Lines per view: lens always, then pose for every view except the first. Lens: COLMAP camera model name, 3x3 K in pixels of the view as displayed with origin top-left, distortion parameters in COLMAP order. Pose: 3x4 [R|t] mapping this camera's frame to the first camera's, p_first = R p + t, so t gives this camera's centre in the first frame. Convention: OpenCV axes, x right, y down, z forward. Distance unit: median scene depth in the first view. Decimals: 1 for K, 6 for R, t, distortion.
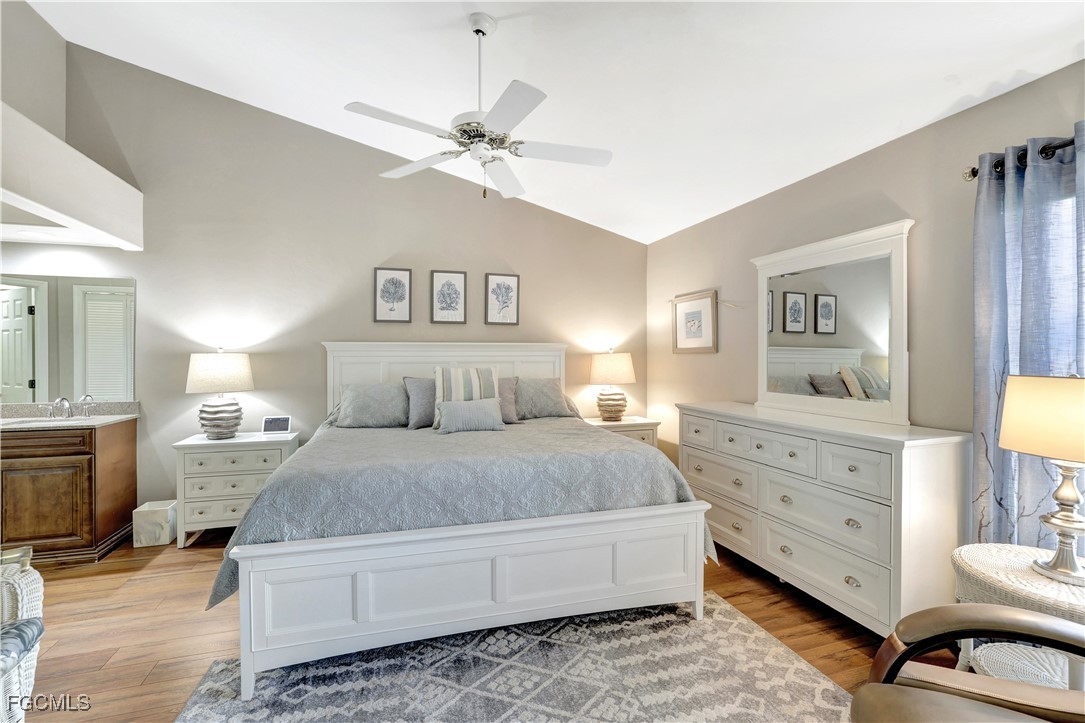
lens RADIAL K [[475.8, 0, 533.9], [0, 475.8, 352.0], [0, 0, 1]] dist [-0.034144, 0.010038]
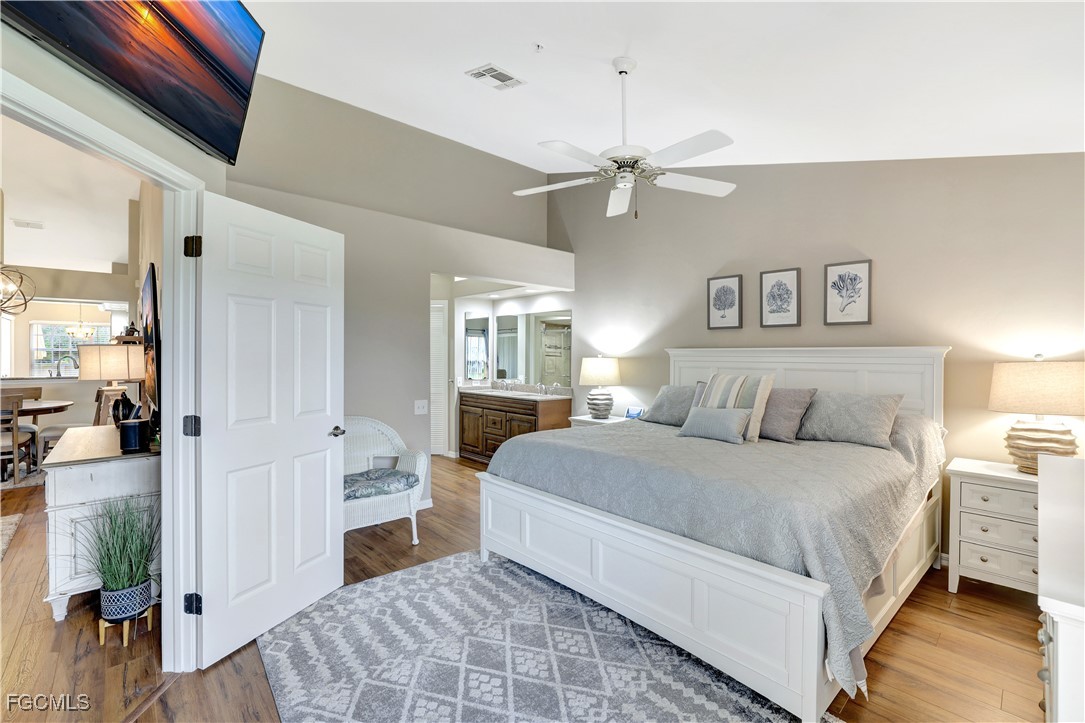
lens RADIAL K [[475.8, 0, 543.3], [0, 475.8, 353.3], [0, 0, 1]] dist [-0.034144, 0.010038]
pose [[0.425470, 0.000442, -0.904973, 0.472702], [-0.001095, 0.999999, -0.000027, -0.009132], [0.904972, 0.001003, 0.425470, 0.207400]]
